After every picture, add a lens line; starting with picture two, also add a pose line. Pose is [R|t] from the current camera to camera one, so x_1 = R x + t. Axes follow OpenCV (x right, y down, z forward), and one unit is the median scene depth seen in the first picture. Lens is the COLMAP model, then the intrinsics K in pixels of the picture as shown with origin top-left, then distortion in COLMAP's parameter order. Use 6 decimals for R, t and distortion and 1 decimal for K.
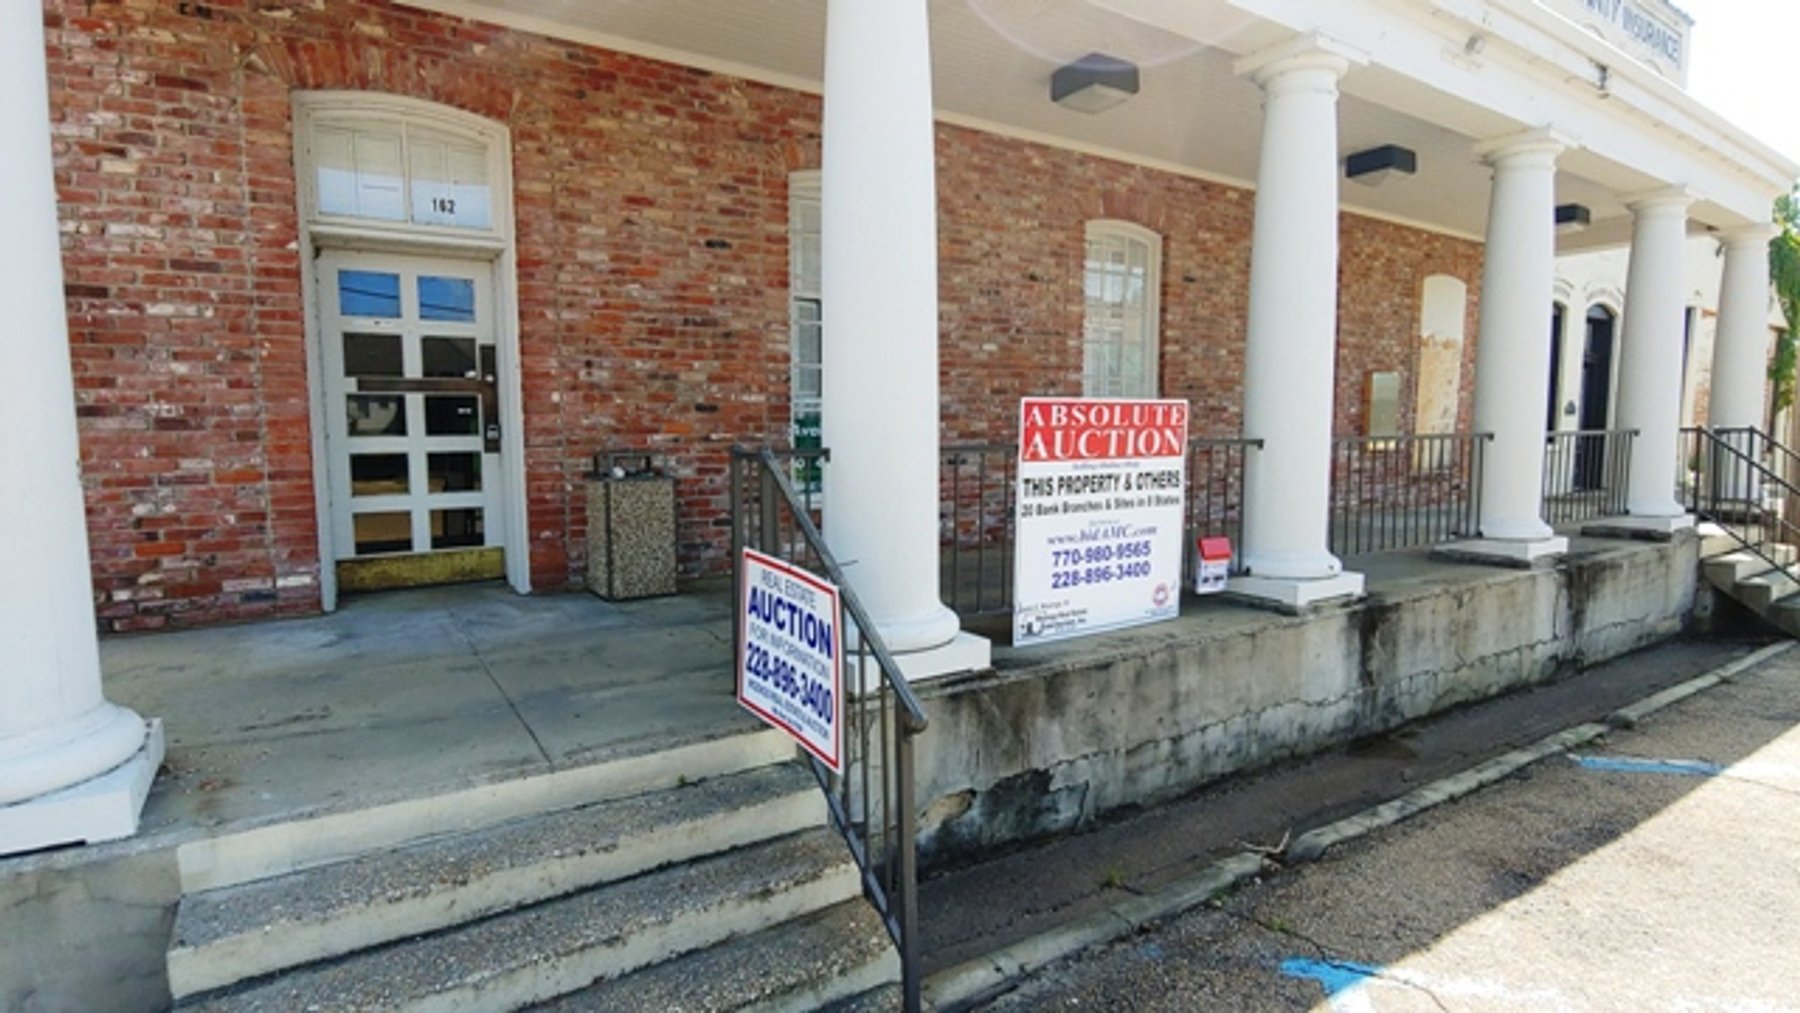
lens RADIAL K [[902.6, 0, 909.8], [0, 902.6, 524.2], [0, 0, 1]] dist [-0.010365, 0.000244]
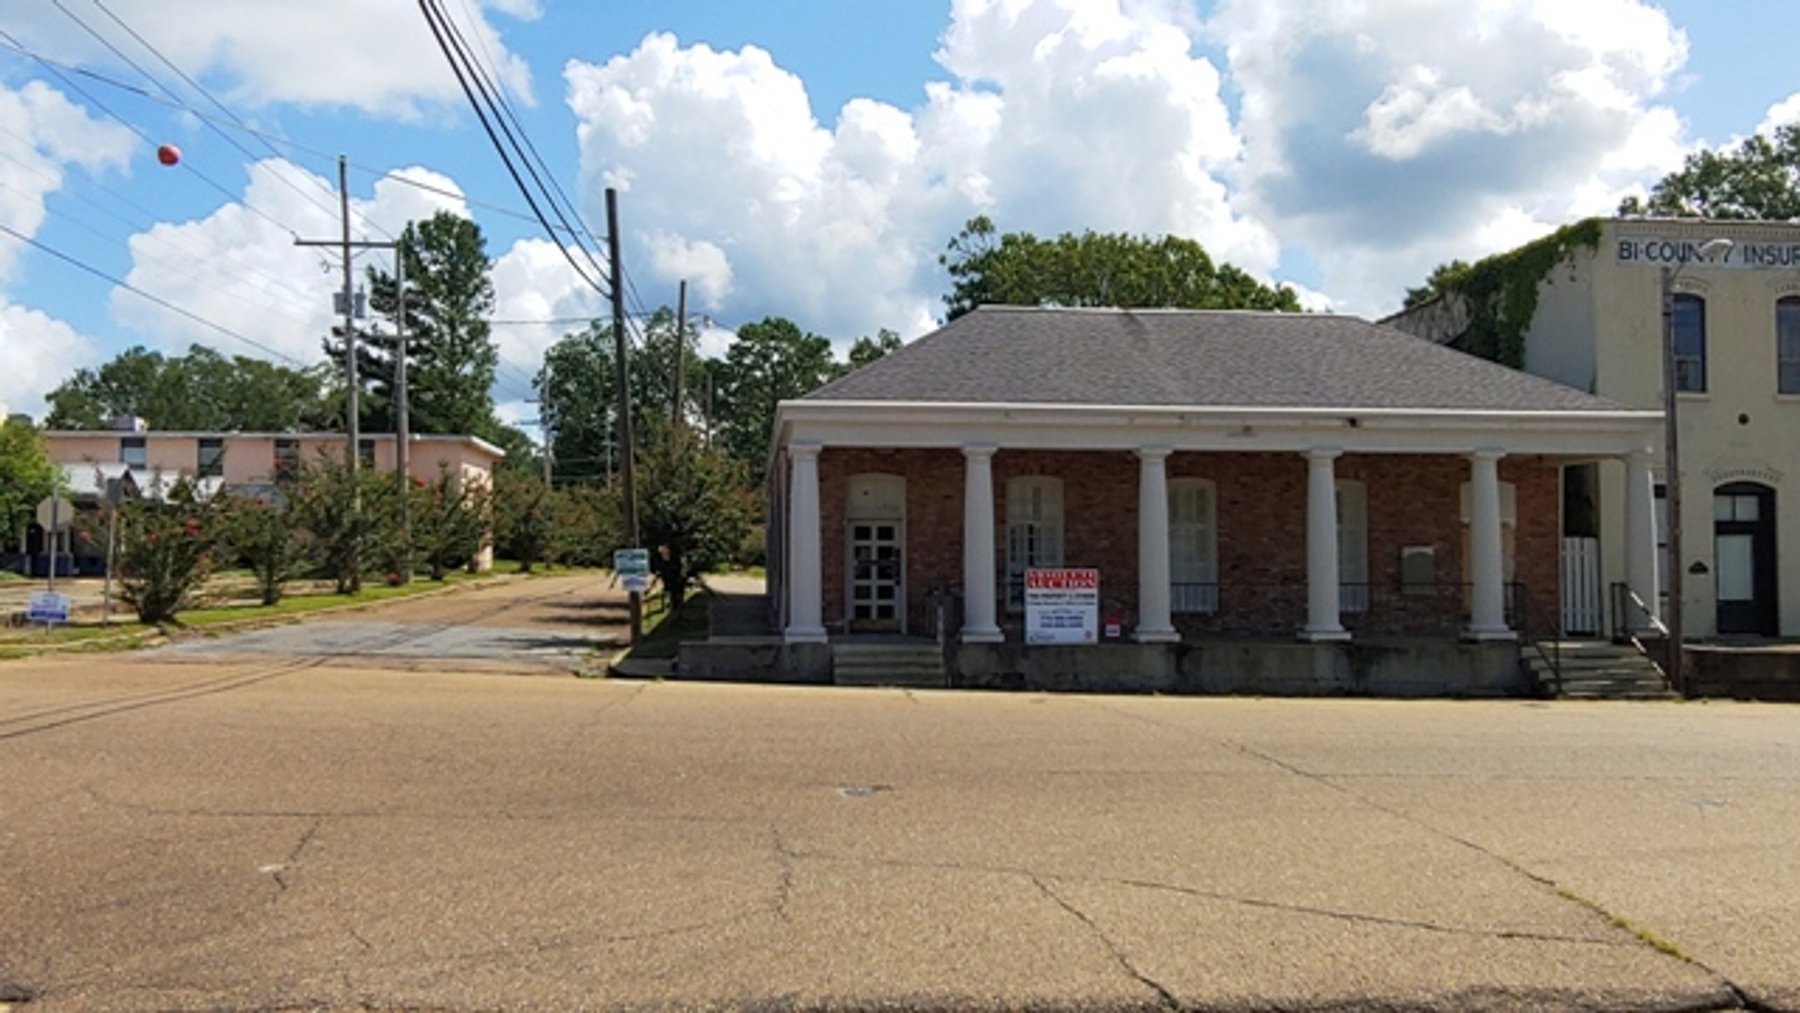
lens RADIAL K [[1424.4, 0, 939.9], [0, 1424.4, 516.8], [0, 0, 1]] dist [-0.007488, 0.014710]
pose [[0.895795, -0.010307, -0.444349, 1.807713], [-0.056096, 0.989115, -0.136030, 0.337202], [0.440914, 0.146781, 0.885466, -3.222464]]
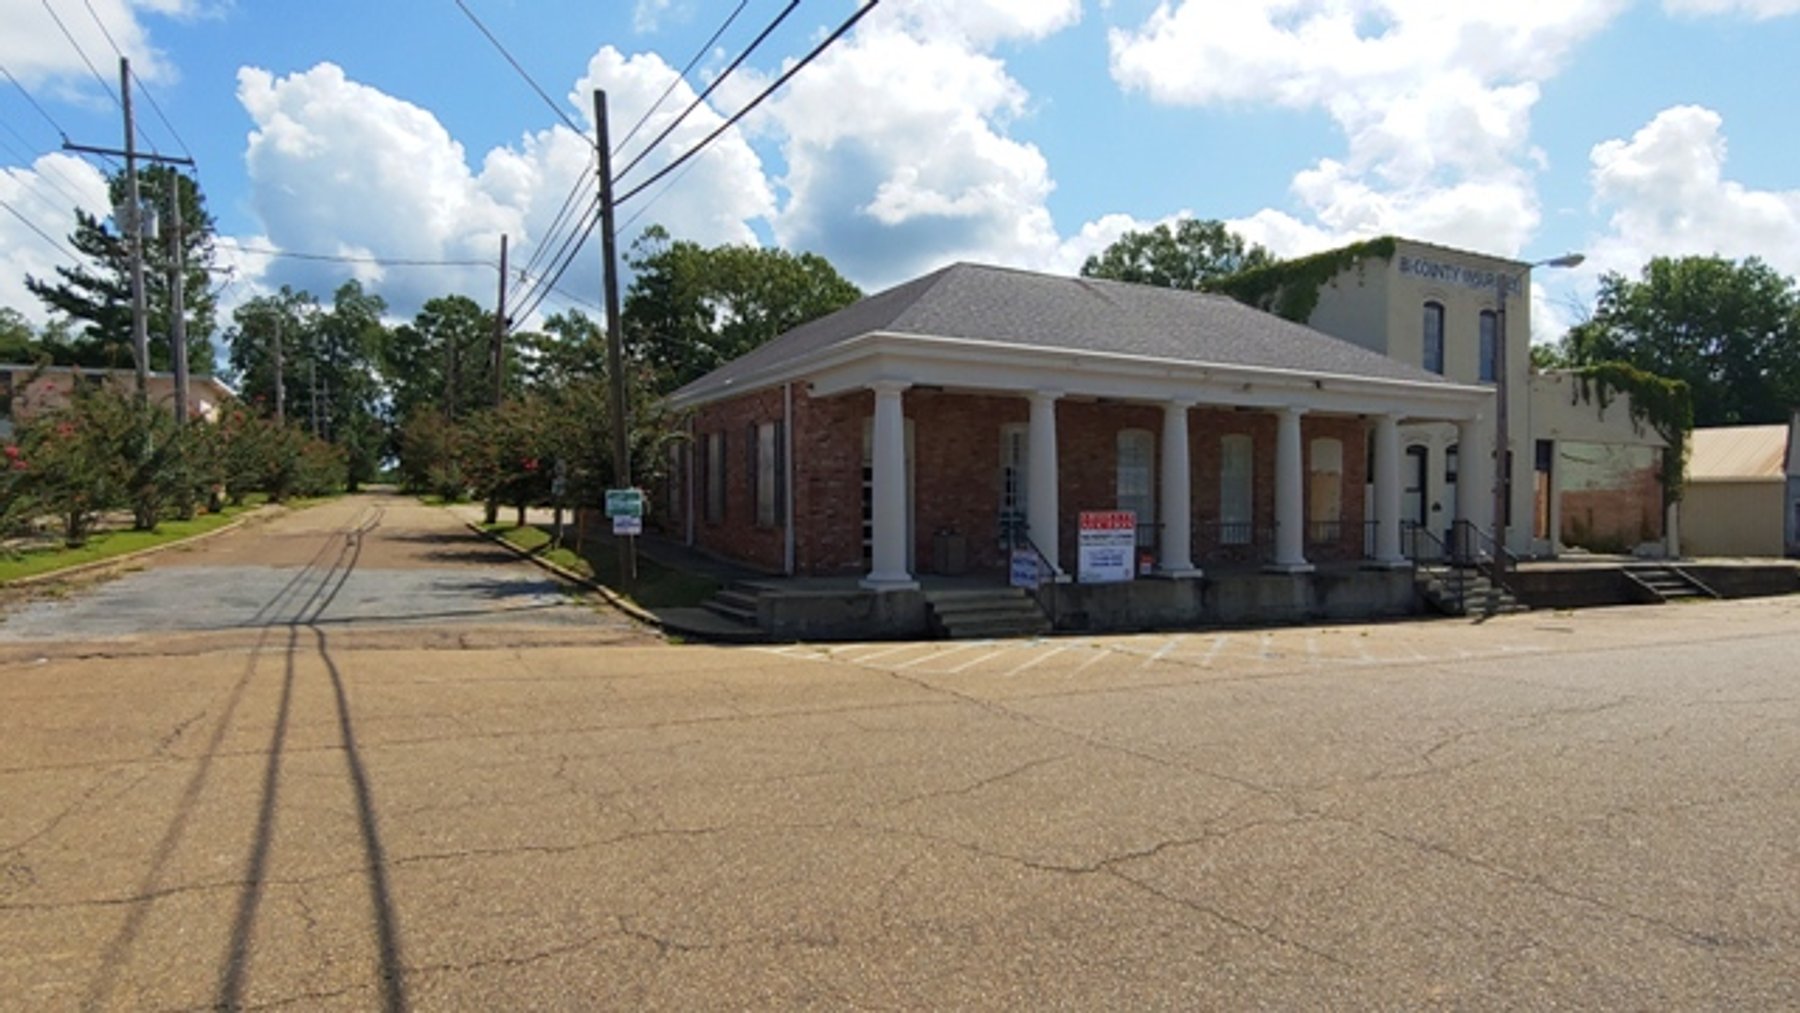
lens RADIAL K [[976.2, 0, 935.5], [0, 976.2, 500.8], [0, 0, 1]] dist [-0.011847, 0.000402]
pose [[0.996931, 0.008209, -0.077857, -0.119819], [-0.016877, 0.993639, -0.111341, 0.205491], [0.076447, 0.112313, 0.990728, -2.312922]]
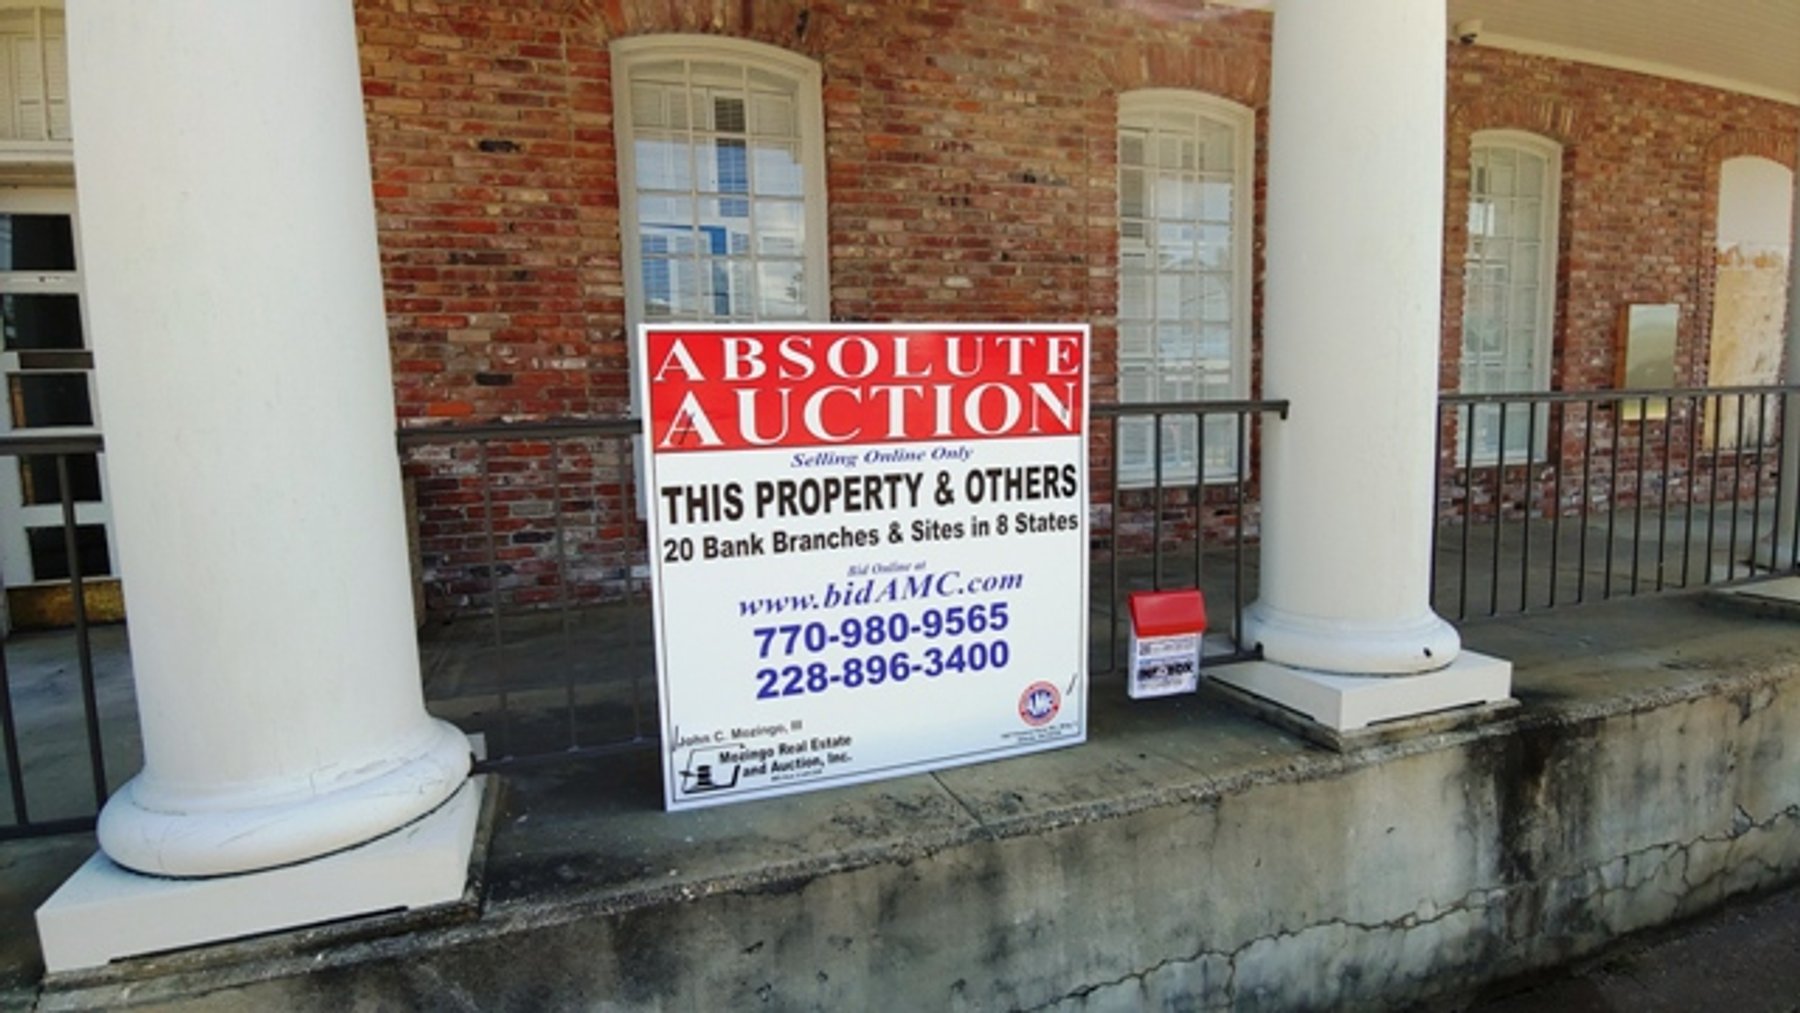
lens RADIAL K [[905.8, 0, 897.5], [0, 905.8, 522.2], [0, 0, 1]] dist [0.000042, -0.013653]
pose [[0.970062, 0.006373, -0.242773, 0.303190], [-0.002833, 0.999885, 0.014928, -0.031371], [0.242840, -0.013793, 0.969968, 0.441773]]
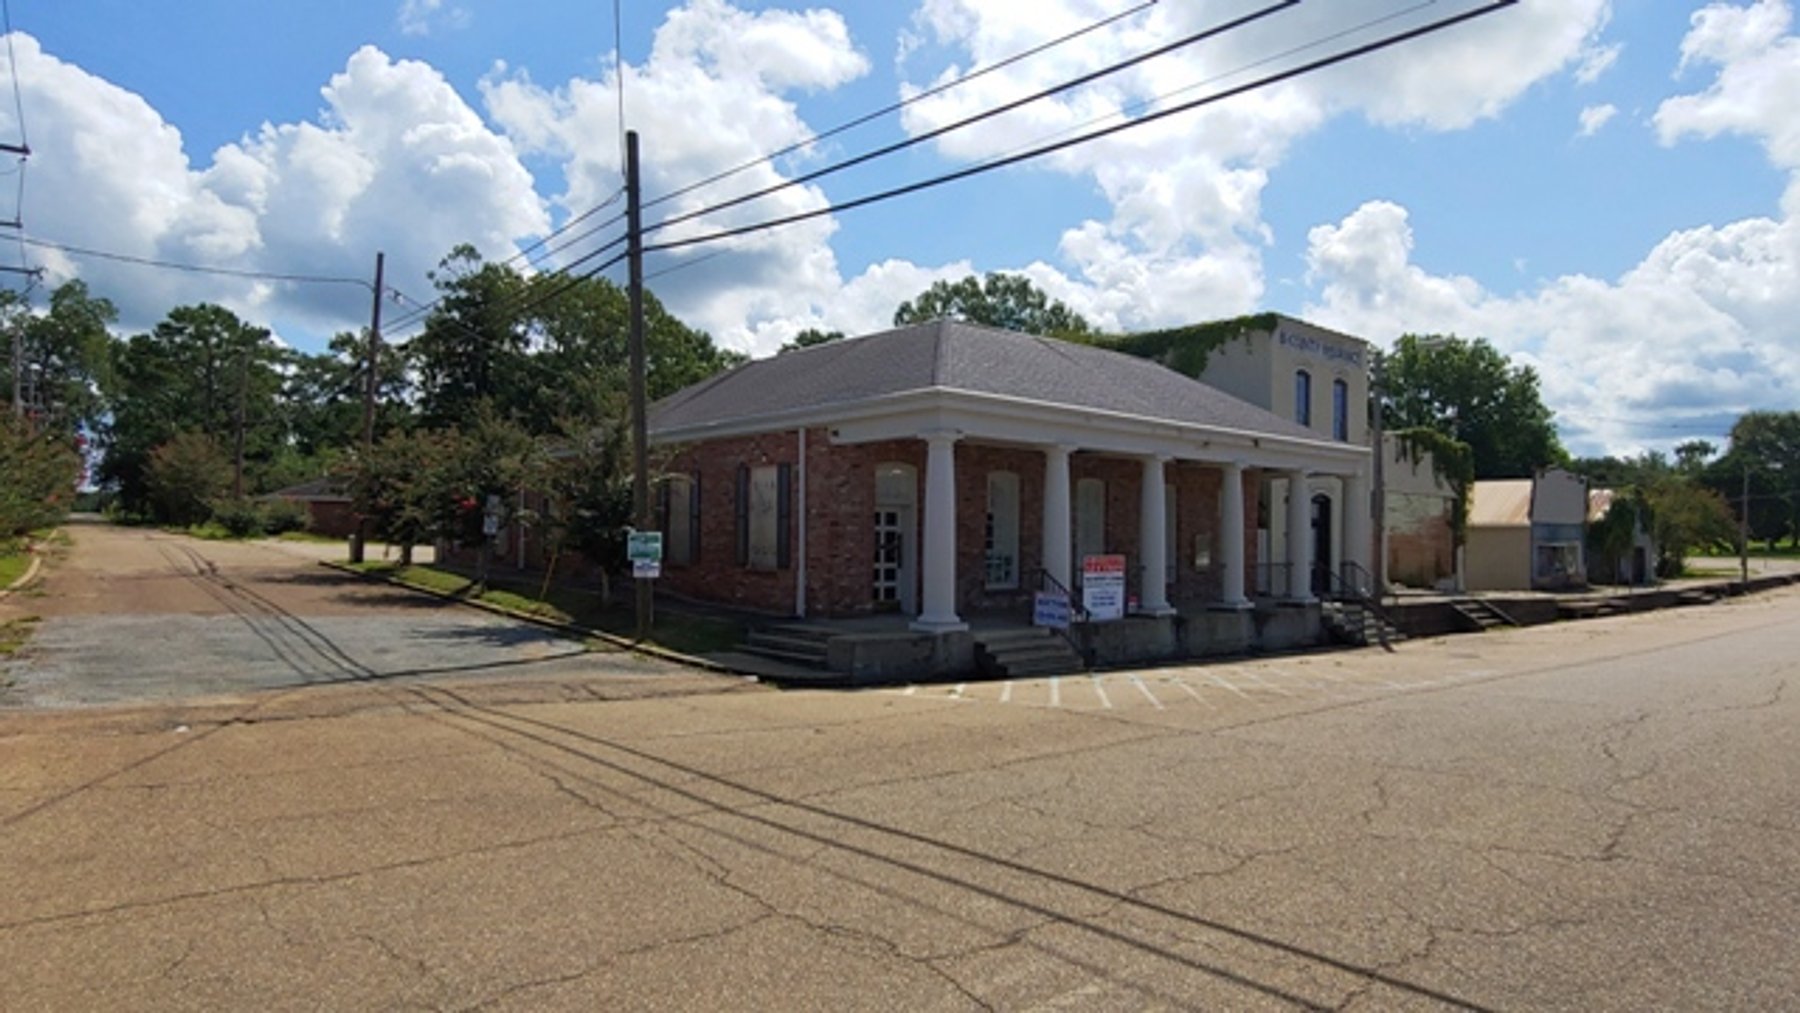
lens RADIAL K [[963.5, 0, 932.5], [0, 963.5, 503.3], [0, 0, 1]] dist [-0.006113, 0.000493]
pose [[0.989920, 0.019320, 0.140306, -0.890178], [0.001524, 0.989142, -0.146957, 0.195195], [-0.141622, 0.145689, 0.979141, -2.407563]]
